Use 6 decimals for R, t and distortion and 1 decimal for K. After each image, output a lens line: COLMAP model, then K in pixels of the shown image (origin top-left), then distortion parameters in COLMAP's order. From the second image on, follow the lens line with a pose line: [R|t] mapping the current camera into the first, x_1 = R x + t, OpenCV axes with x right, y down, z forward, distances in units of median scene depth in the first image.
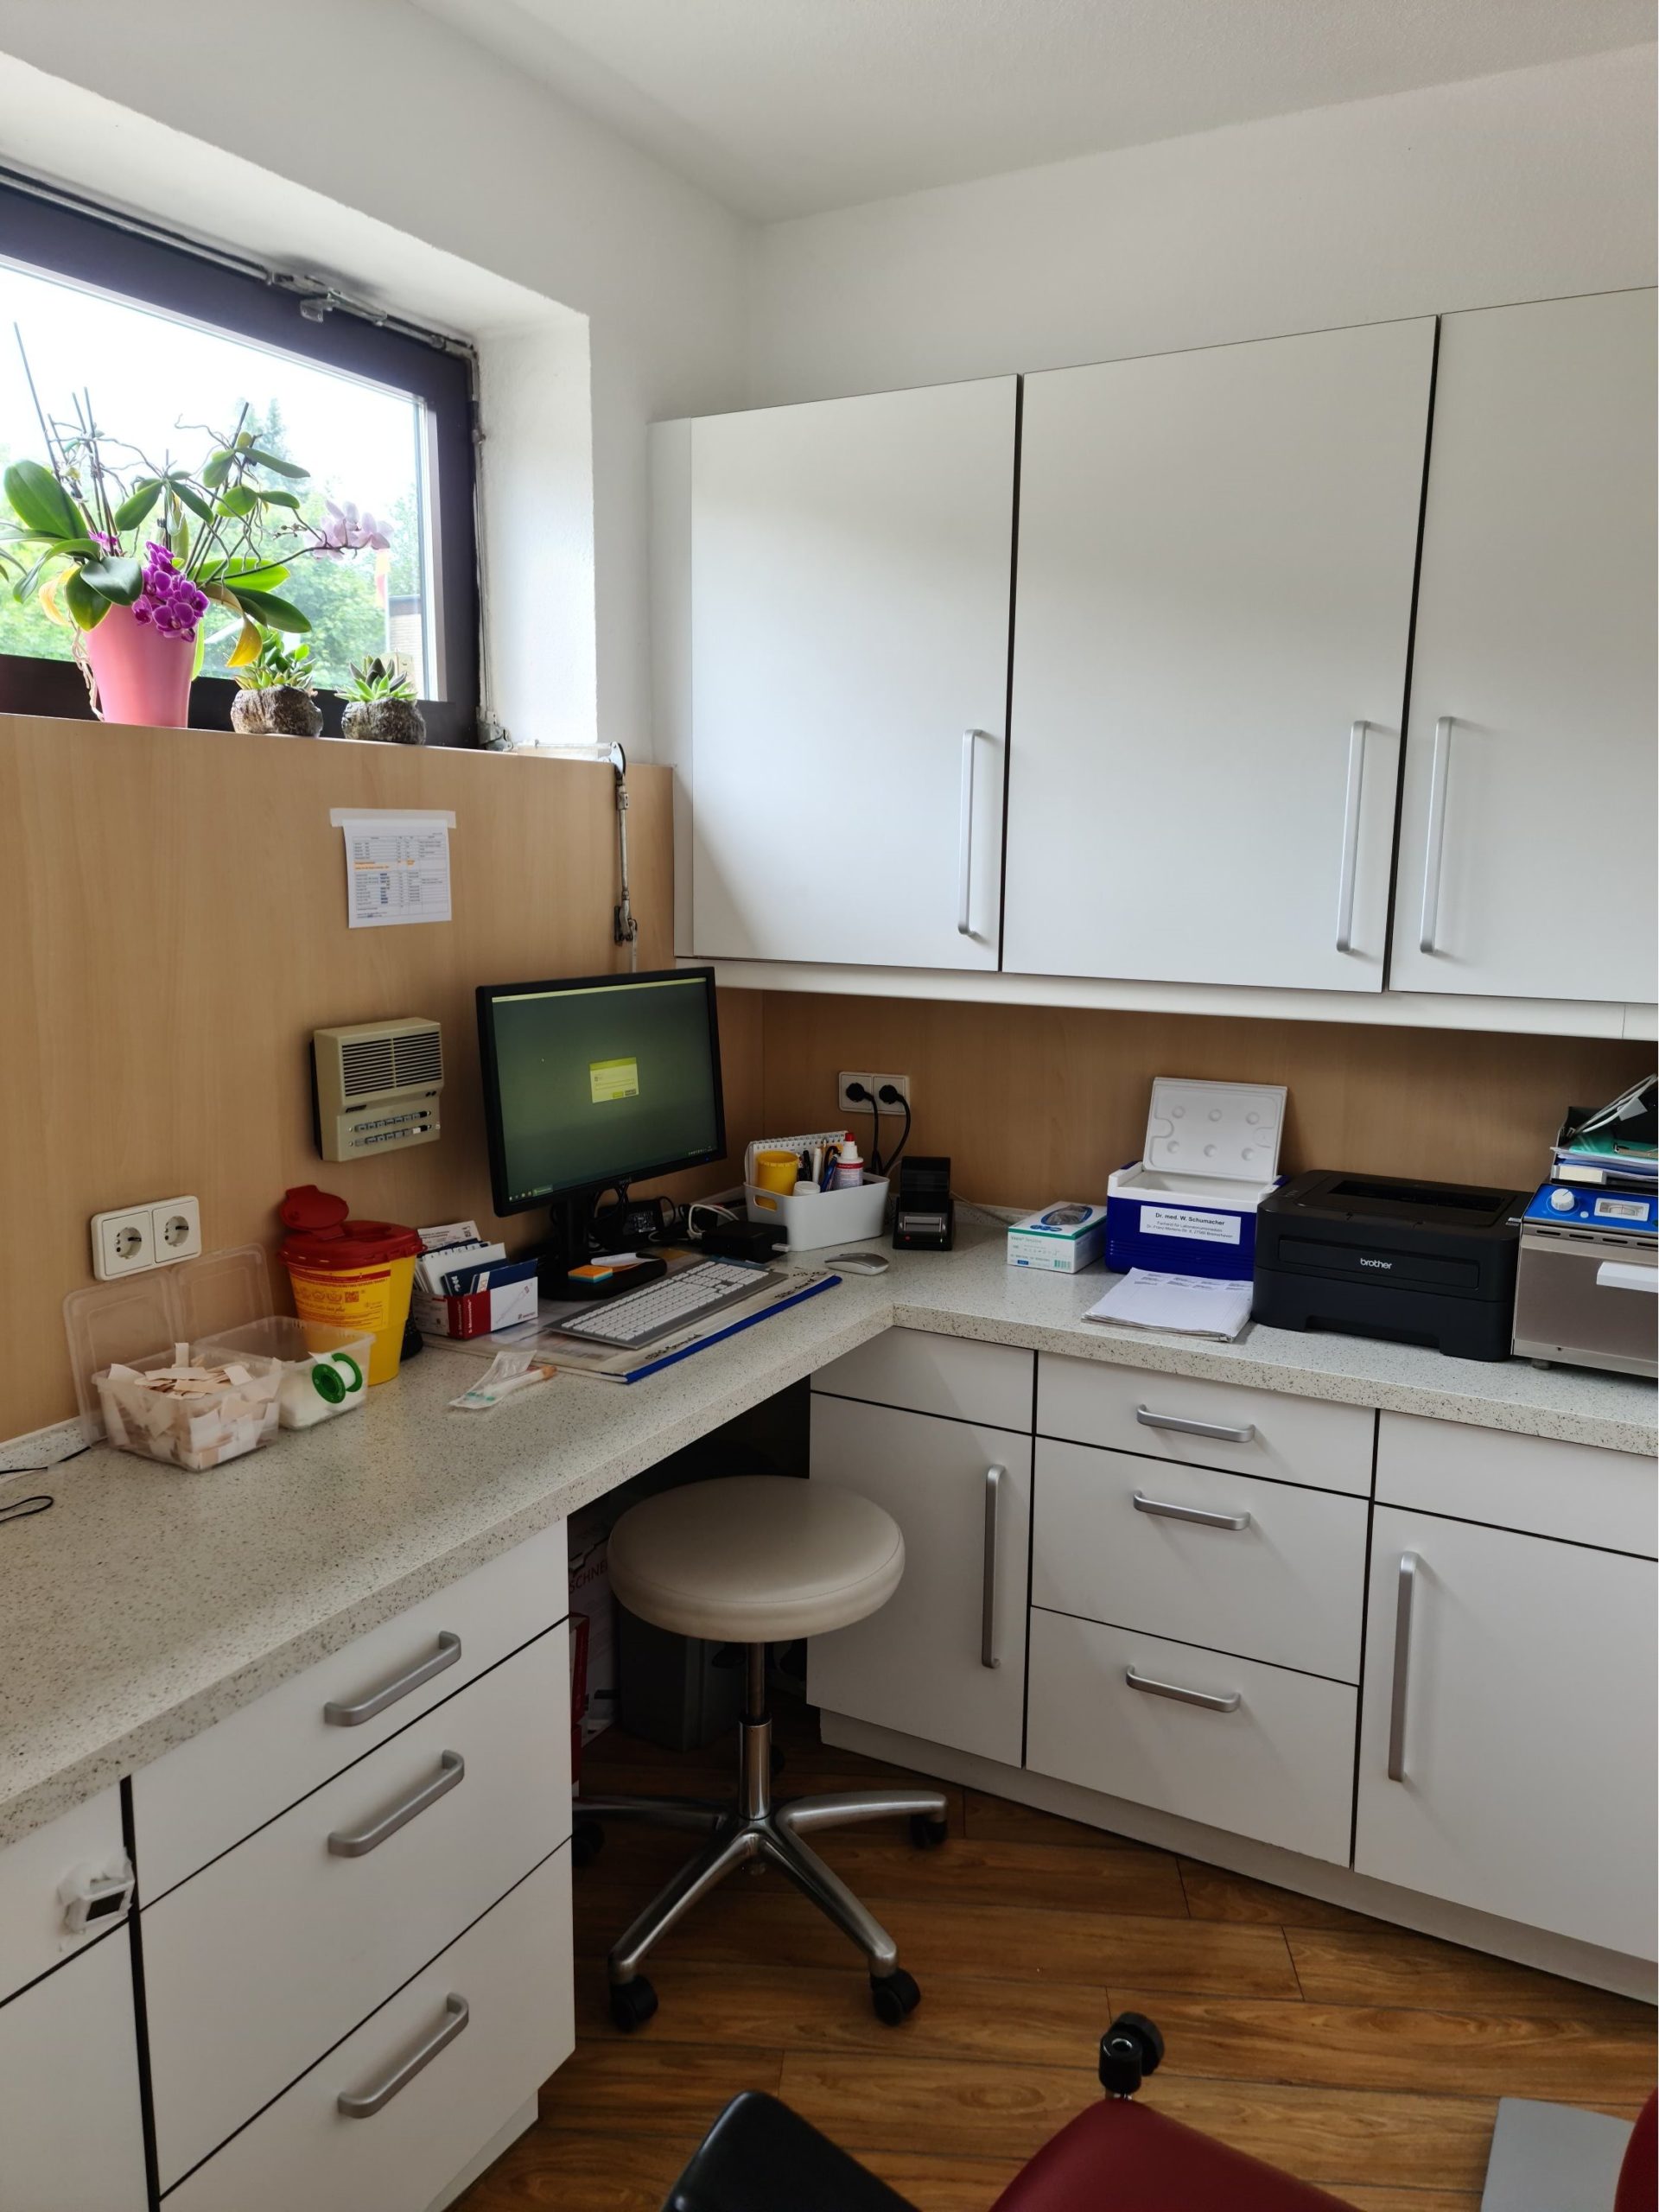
lens RADIAL K [[1606.3, 0, 825.6], [0, 1606.3, 1106.1], [0, 0, 1]] dist [-0.000585, 0.000922]
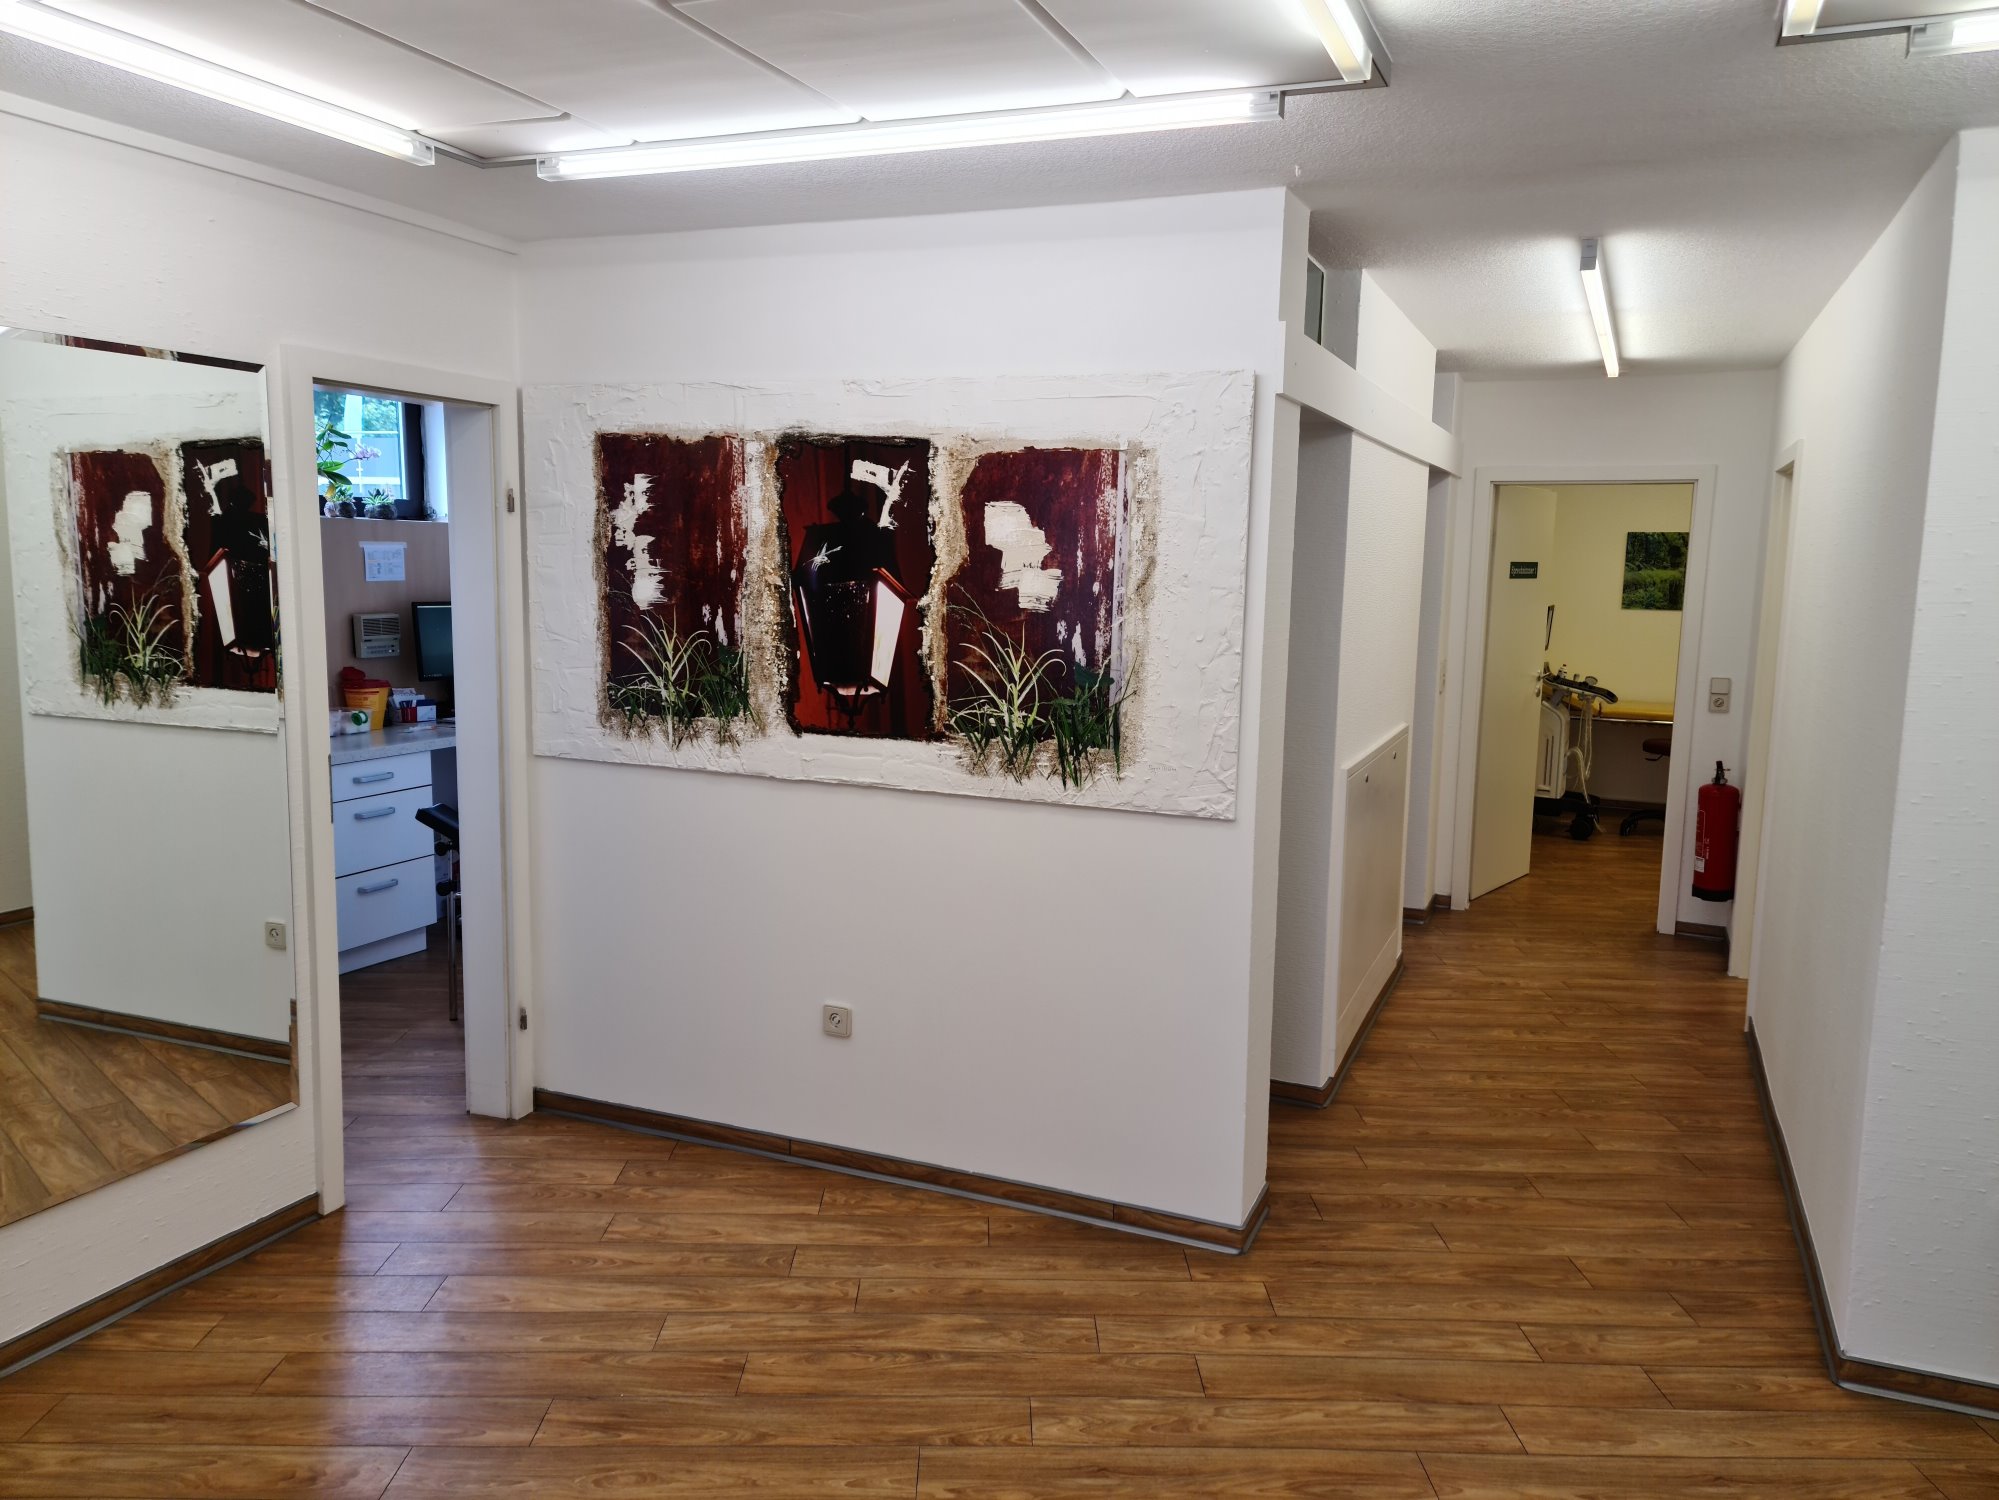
lens RADIAL K [[1451.6, 0, 1002.8], [0, 1451.6, 752.3], [0, 0, 1]] dist [-0.000585, 0.000922]
pose [[0.995473, -0.013763, 0.094041, 0.597147], [0.017492, 0.999088, -0.038943, 0.318356], [-0.093419, 0.040411, 0.994806, -1.704080]]
